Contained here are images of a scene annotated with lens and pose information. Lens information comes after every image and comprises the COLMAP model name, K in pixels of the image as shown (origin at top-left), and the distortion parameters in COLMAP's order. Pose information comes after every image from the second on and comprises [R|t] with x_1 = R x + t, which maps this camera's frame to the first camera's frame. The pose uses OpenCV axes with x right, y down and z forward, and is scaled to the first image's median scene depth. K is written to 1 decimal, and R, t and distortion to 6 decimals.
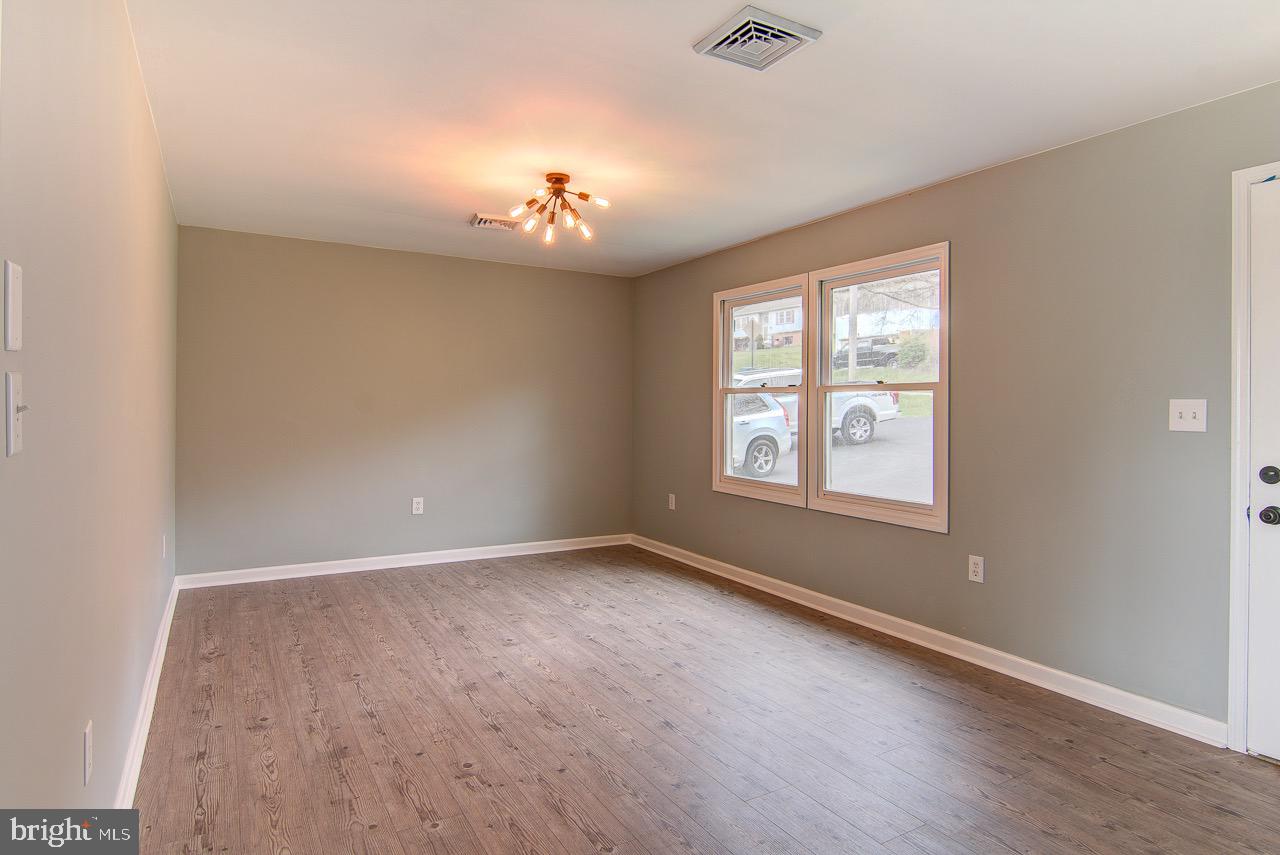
lens RADIAL K [[721.9, 0, 657.4], [0, 721.9, 422.0], [0, 0, 1]] dist [0.003425, -0.028426]
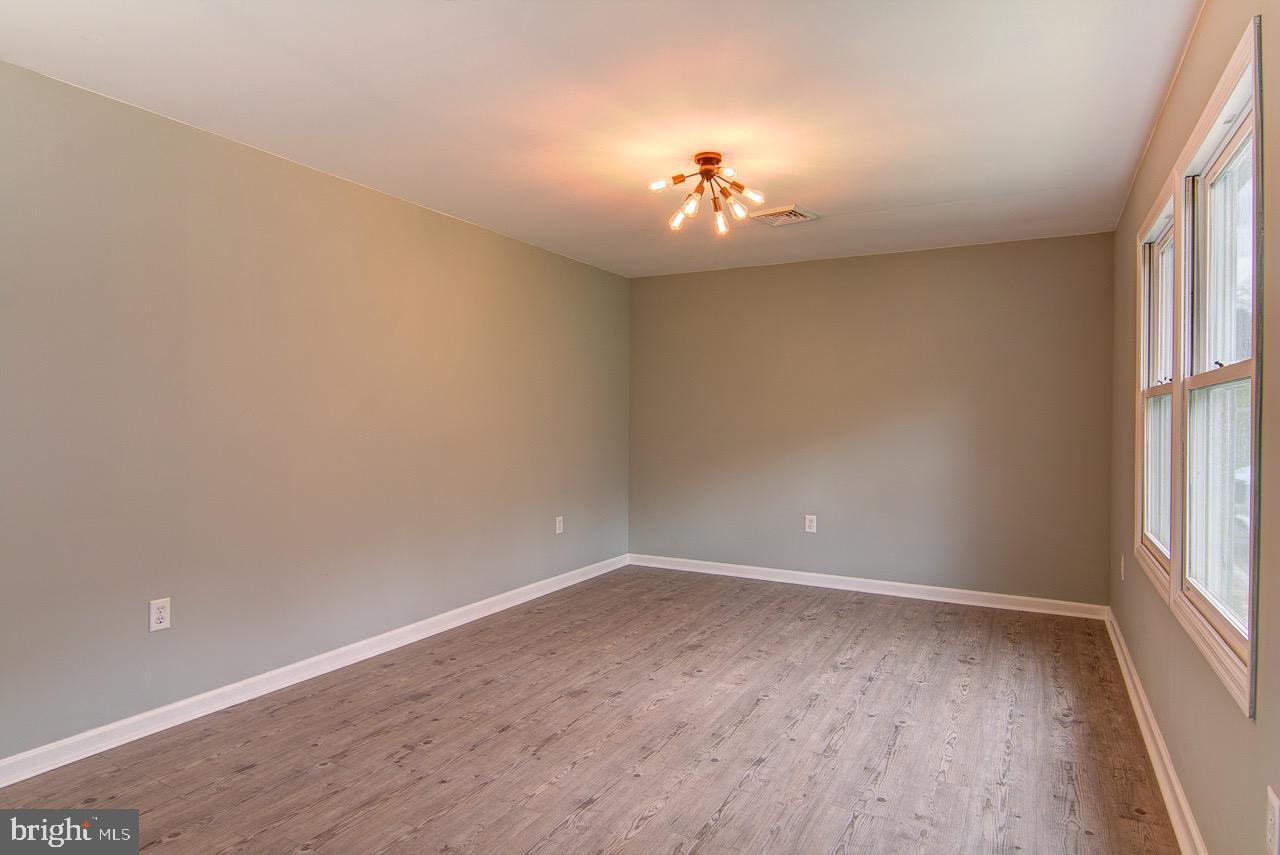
lens RADIAL K [[721.9, 0, 657.4], [0, 721.9, 422.0], [0, 0, 1]] dist [0.003425, -0.028426]
pose [[0.517753, 0.000093, -0.855530, 0.602835], [-0.024316, 0.999598, -0.014607, -0.000162], [0.855185, 0.028366, 0.517547, 0.510653]]
